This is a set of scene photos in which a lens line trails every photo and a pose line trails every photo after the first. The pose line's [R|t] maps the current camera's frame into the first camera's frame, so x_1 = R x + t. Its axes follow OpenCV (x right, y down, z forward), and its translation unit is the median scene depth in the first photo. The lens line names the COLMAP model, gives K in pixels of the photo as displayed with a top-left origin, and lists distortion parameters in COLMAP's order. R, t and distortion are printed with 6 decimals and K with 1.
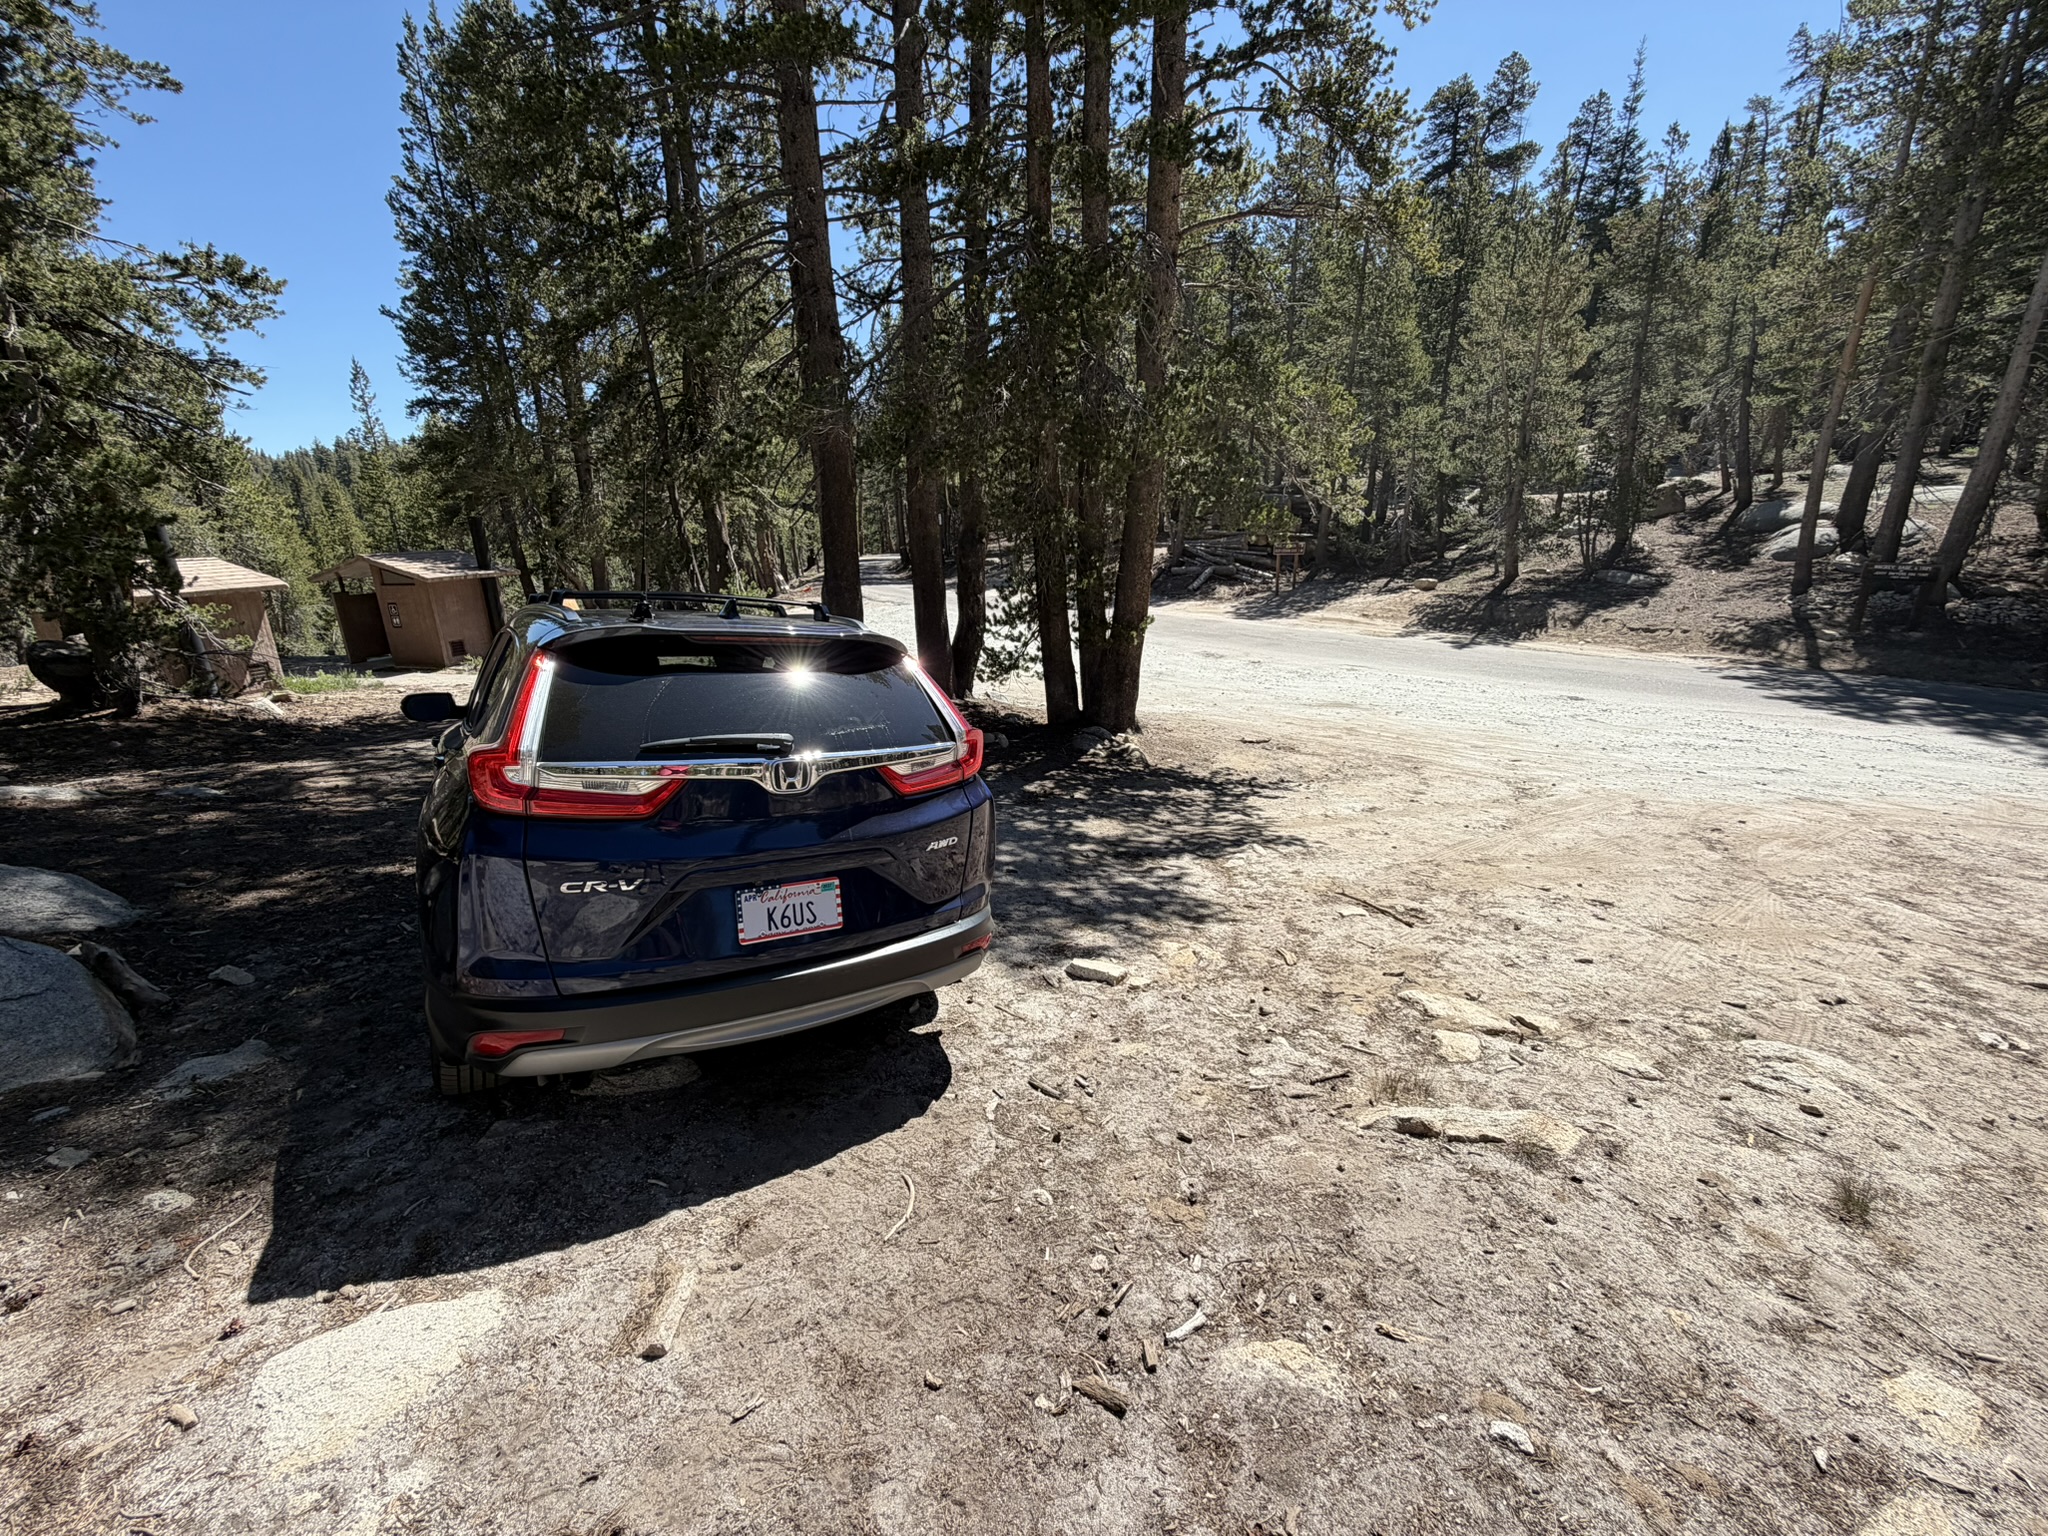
lens RADIAL K [[825.5, 0, 1023.9], [0, 825.5, 767.7], [0, 0, 1]] dist [-0.000030, 0.000001]
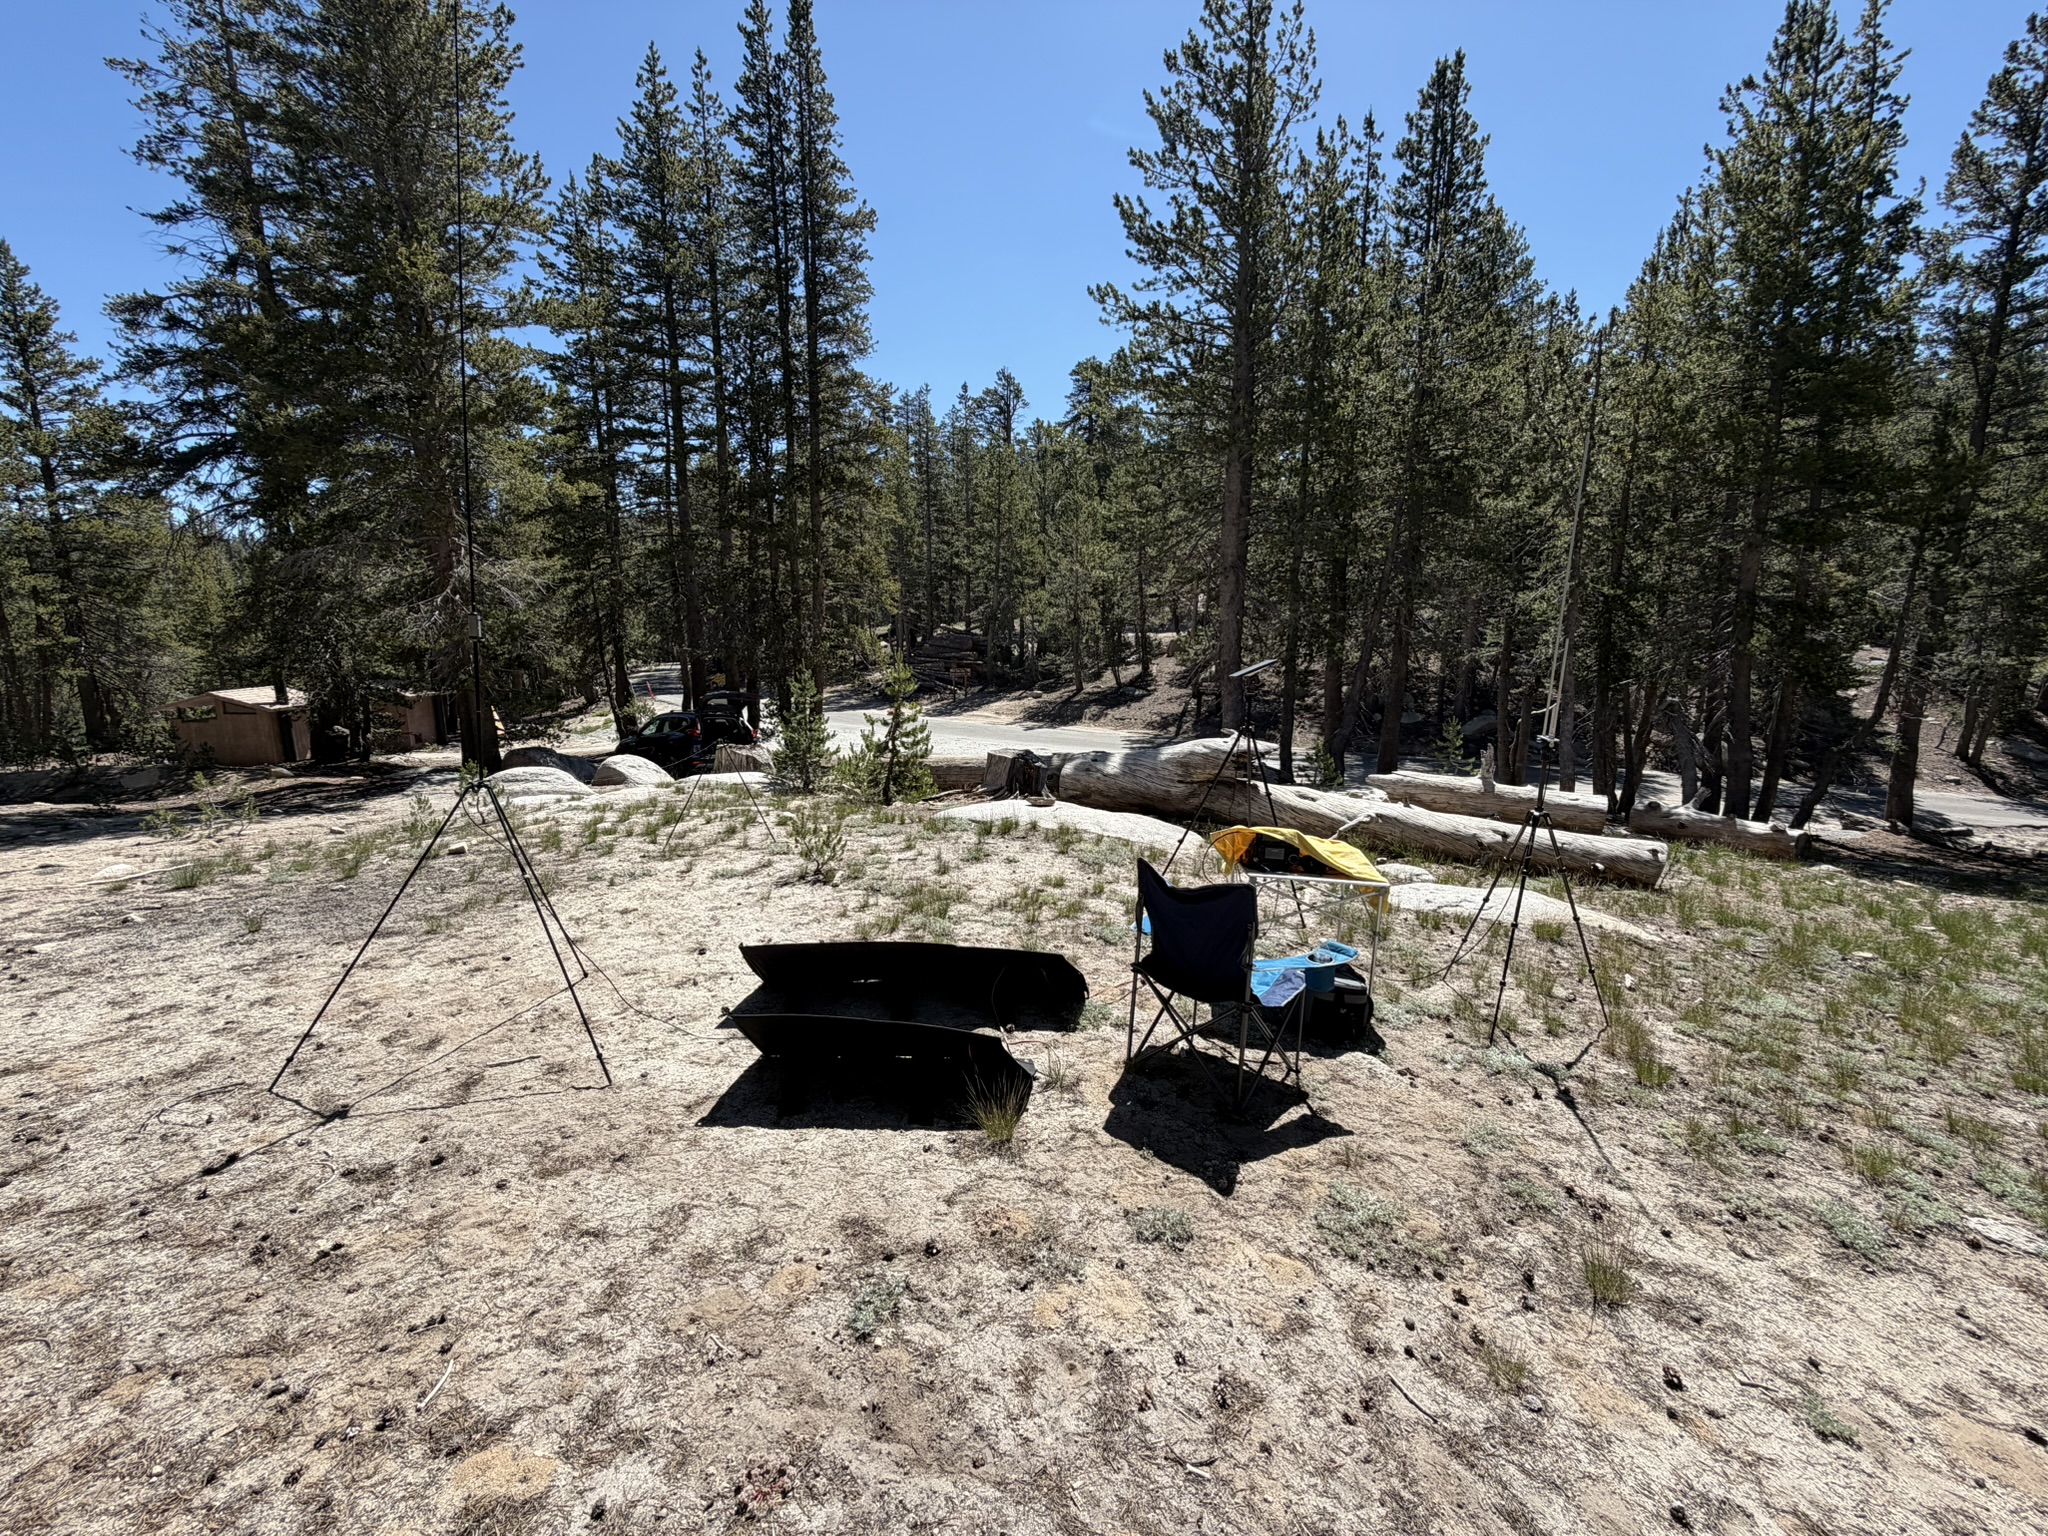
lens RADIAL K [[825.5, 0, 1021.7], [0, 825.5, 769.2], [0, 0, 1]] dist [-0.000030, 0.000001]
pose [[0.968280, -0.026492, 0.248460, 0.037789], [0.056021, 0.992066, -0.112544, 0.119033], [-0.243507, 0.122894, 0.962082, -0.612309]]
